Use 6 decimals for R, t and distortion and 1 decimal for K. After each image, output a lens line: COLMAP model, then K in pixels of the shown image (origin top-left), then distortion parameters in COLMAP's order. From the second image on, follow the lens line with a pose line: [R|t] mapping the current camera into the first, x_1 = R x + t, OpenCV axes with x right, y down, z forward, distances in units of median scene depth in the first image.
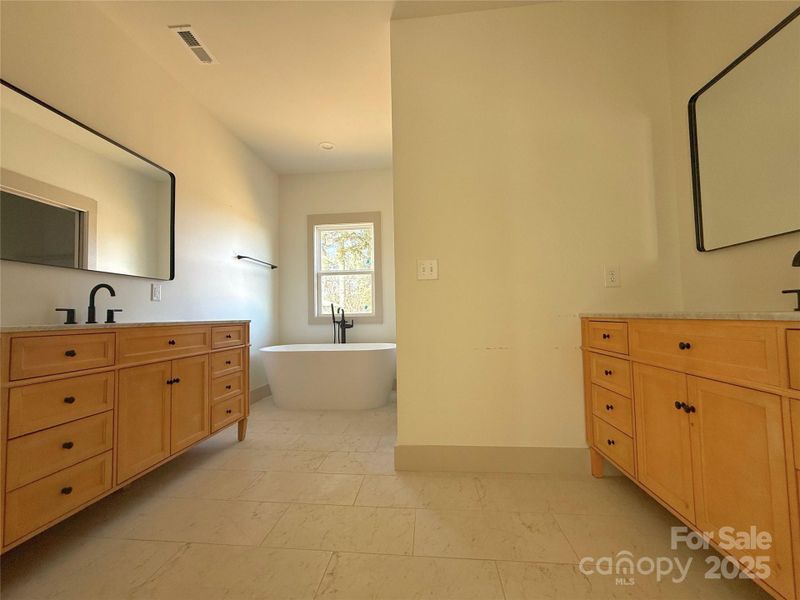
lens RADIAL K [[317.9, 0, 396.6], [0, 317.9, 300.6], [0, 0, 1]] dist [-0.000053, -0.000084]
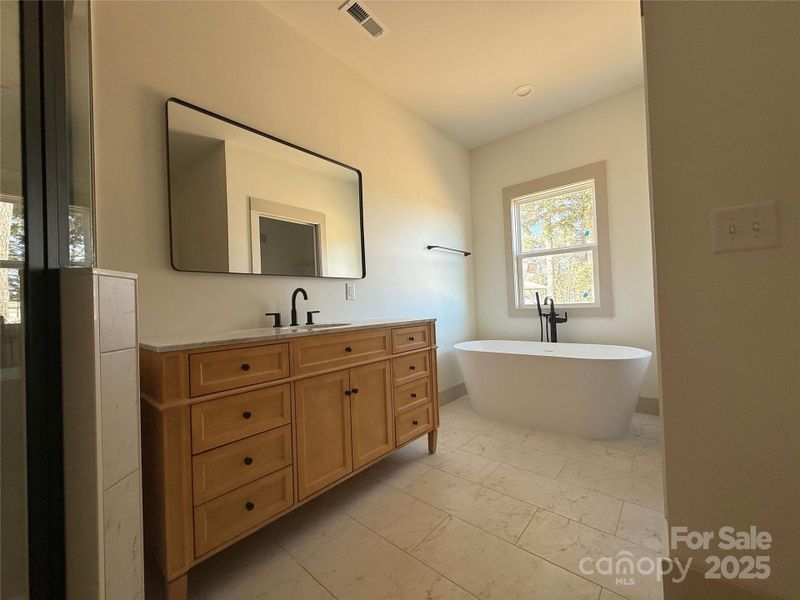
lens RADIAL K [[317.9, 0, 396.6], [0, 317.9, 300.6], [0, 0, 1]] dist [-0.000053, -0.000084]
pose [[0.812840, -0.018738, -0.582186, -0.042944], [0.047717, 0.998265, 0.034491, -0.024421], [0.580530, -0.055816, 0.812324, 0.252305]]
